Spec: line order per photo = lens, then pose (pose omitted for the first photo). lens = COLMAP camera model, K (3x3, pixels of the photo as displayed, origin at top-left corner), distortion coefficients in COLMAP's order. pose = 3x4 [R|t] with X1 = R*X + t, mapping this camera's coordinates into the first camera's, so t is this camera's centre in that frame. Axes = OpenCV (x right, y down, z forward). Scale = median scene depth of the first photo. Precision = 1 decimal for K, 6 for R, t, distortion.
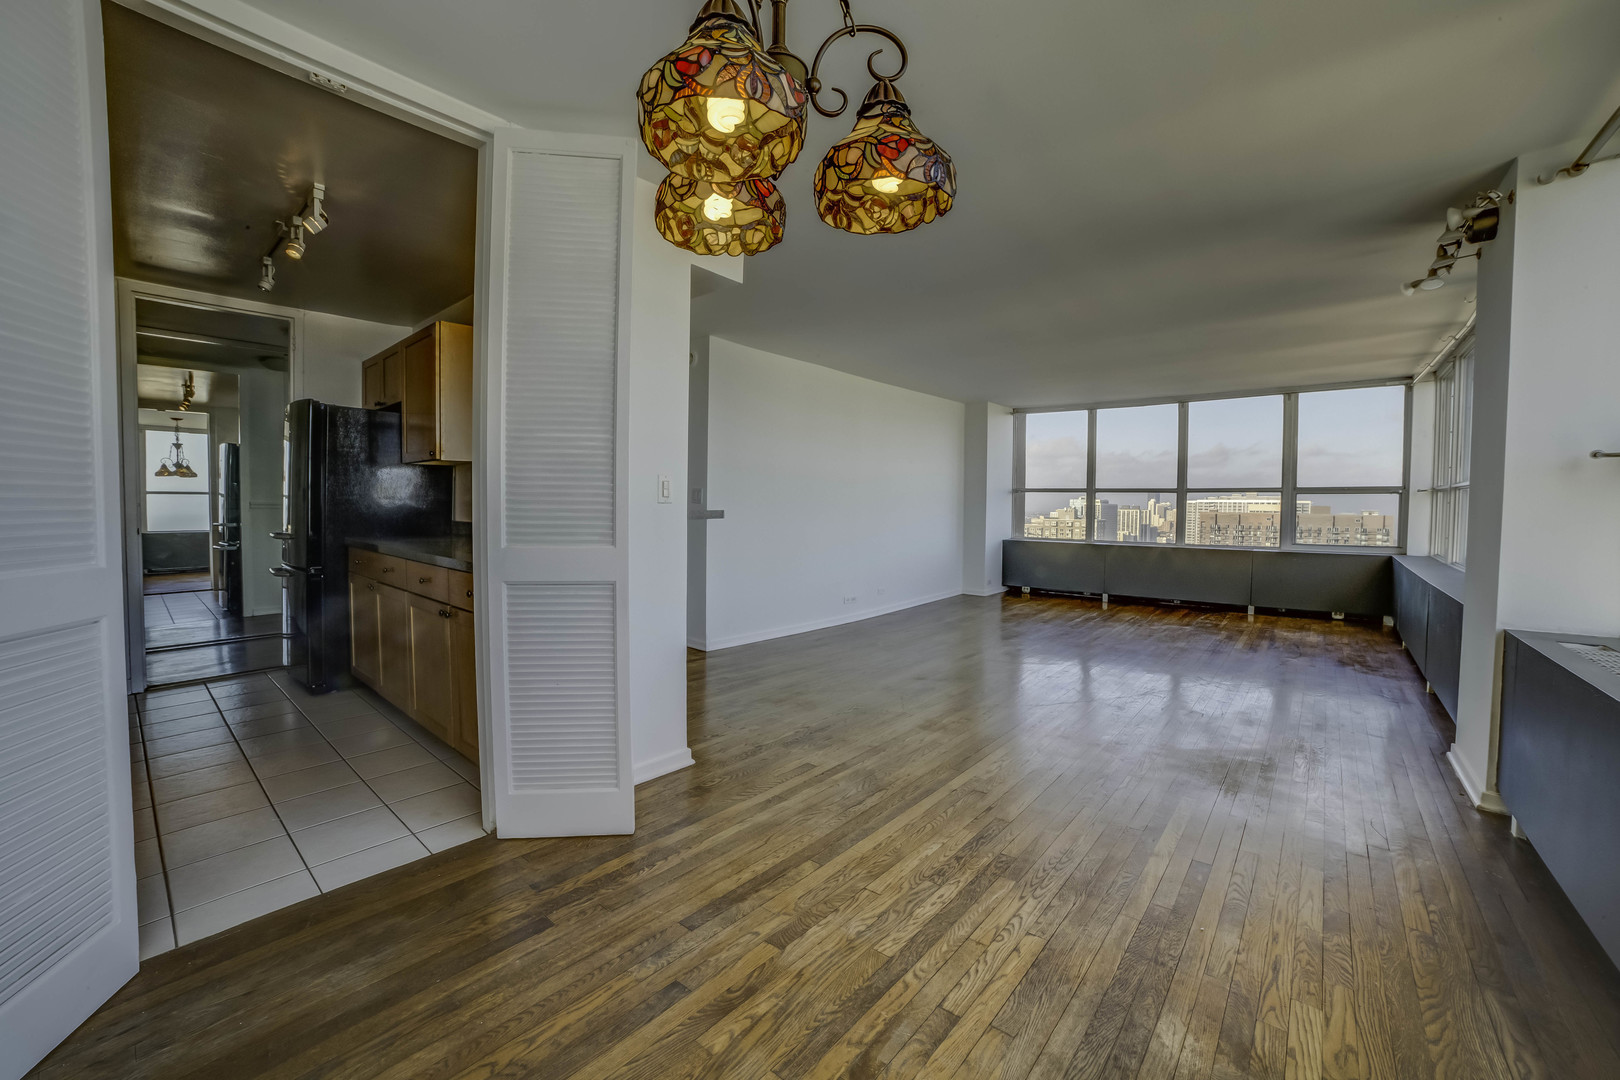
lens RADIAL K [[644.8, 0, 814.9], [0, 644.8, 527.3], [0, 0, 1]] dist [-0.095806, 0.029257]
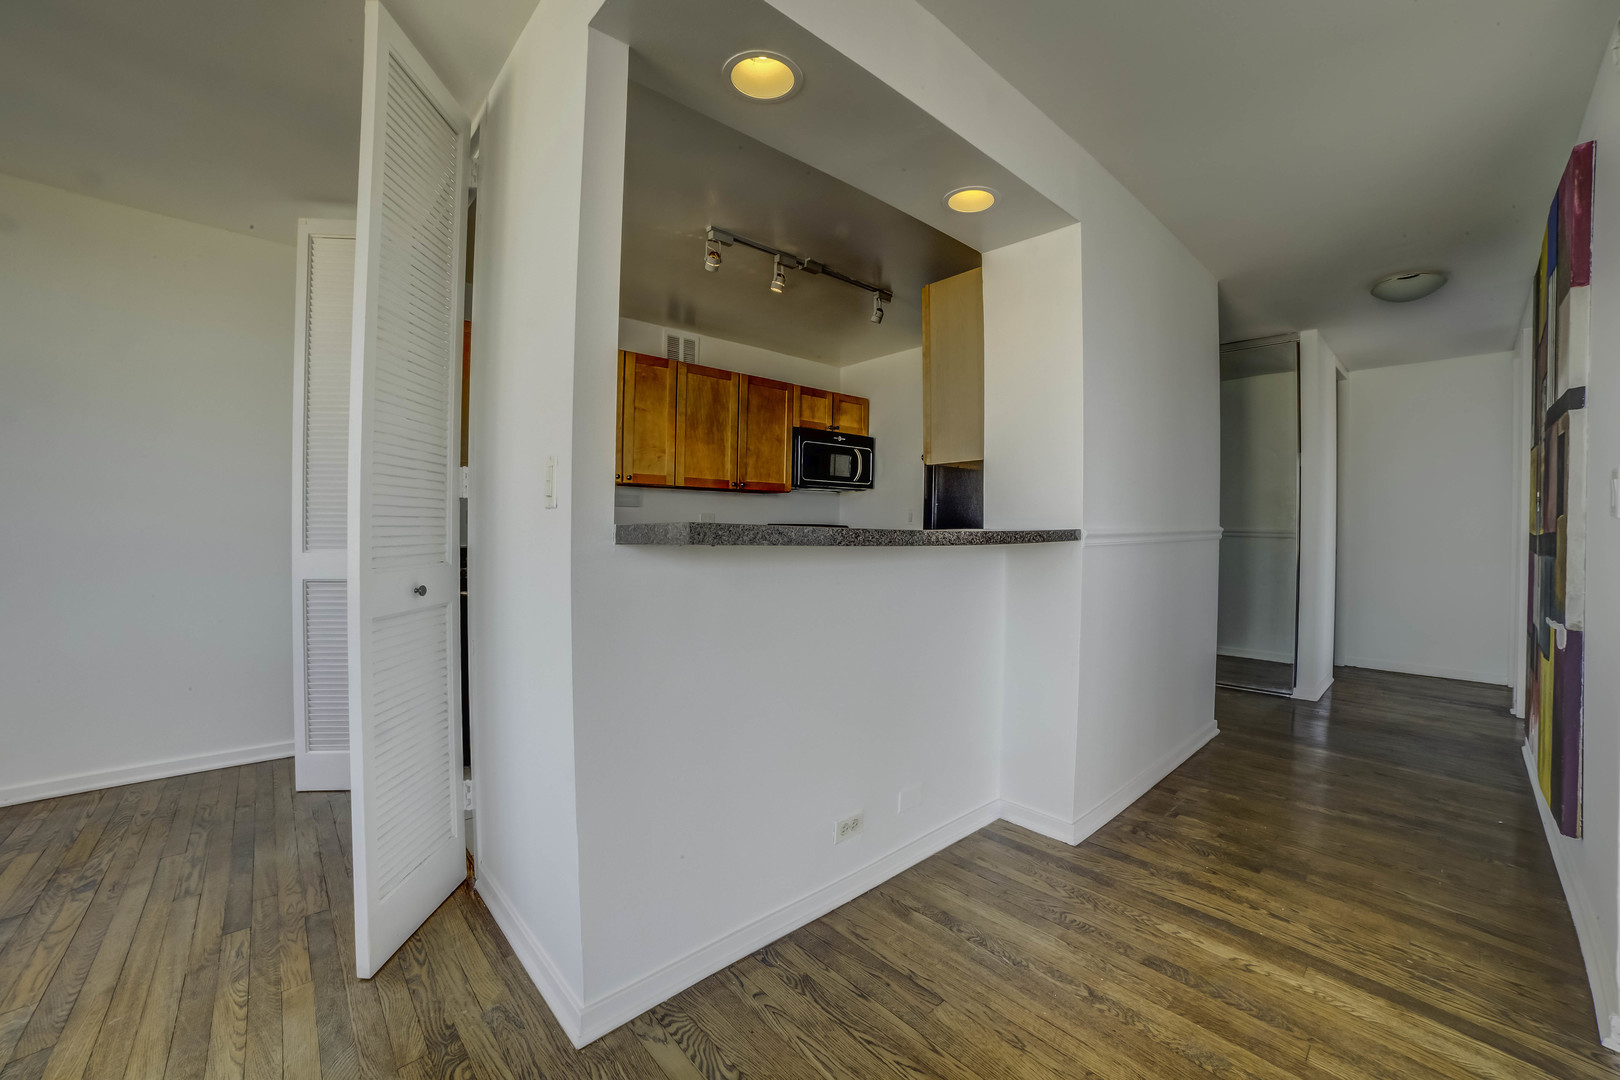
lens RADIAL K [[644.8, 0, 814.9], [0, 644.8, 527.3], [0, 0, 1]] dist [-0.095806, 0.029257]
pose [[-0.140369, -0.013210, -0.990011, 0.433712], [-0.038272, 0.999236, -0.007906, -0.040378], [0.989359, 0.036779, -0.140767, 2.222743]]
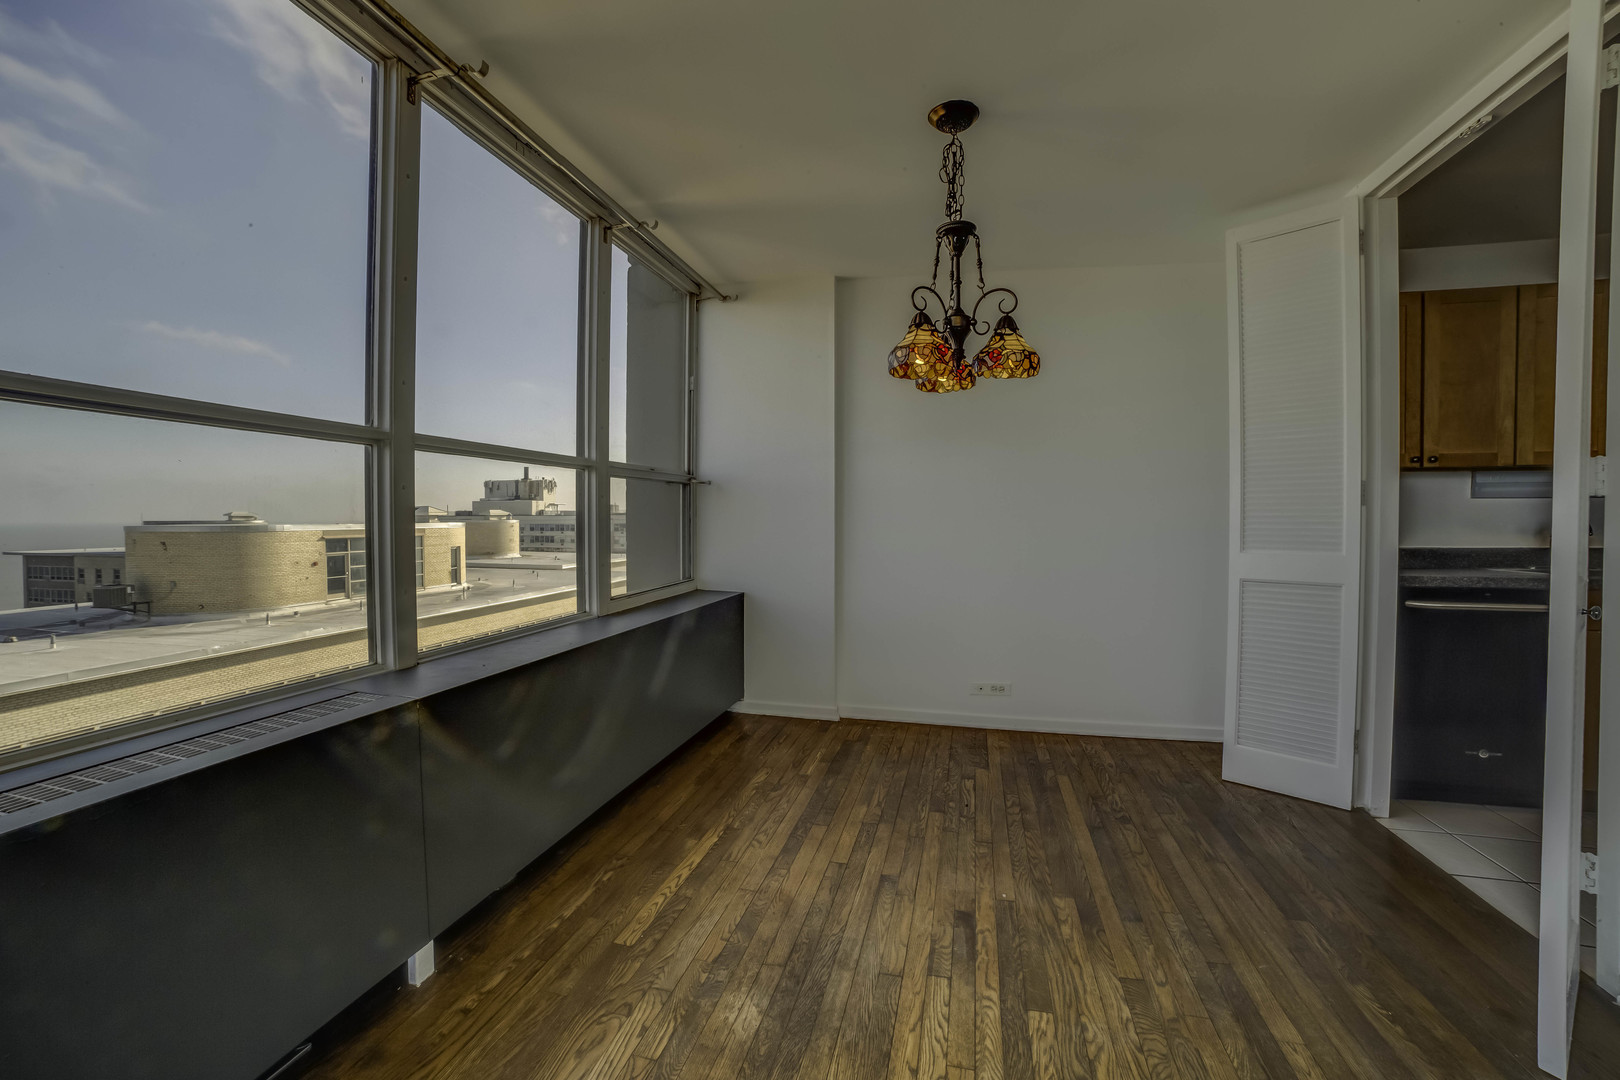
lens RADIAL K [[644.8, 0, 814.9], [0, 644.8, 527.3], [0, 0, 1]] dist [-0.095806, 0.029257]
pose [[-0.898361, -0.005574, -0.439222, 0.811761], [-0.024118, 0.999037, 0.036653, -0.037445], [0.438594, 0.043521, -0.897631, 1.662116]]
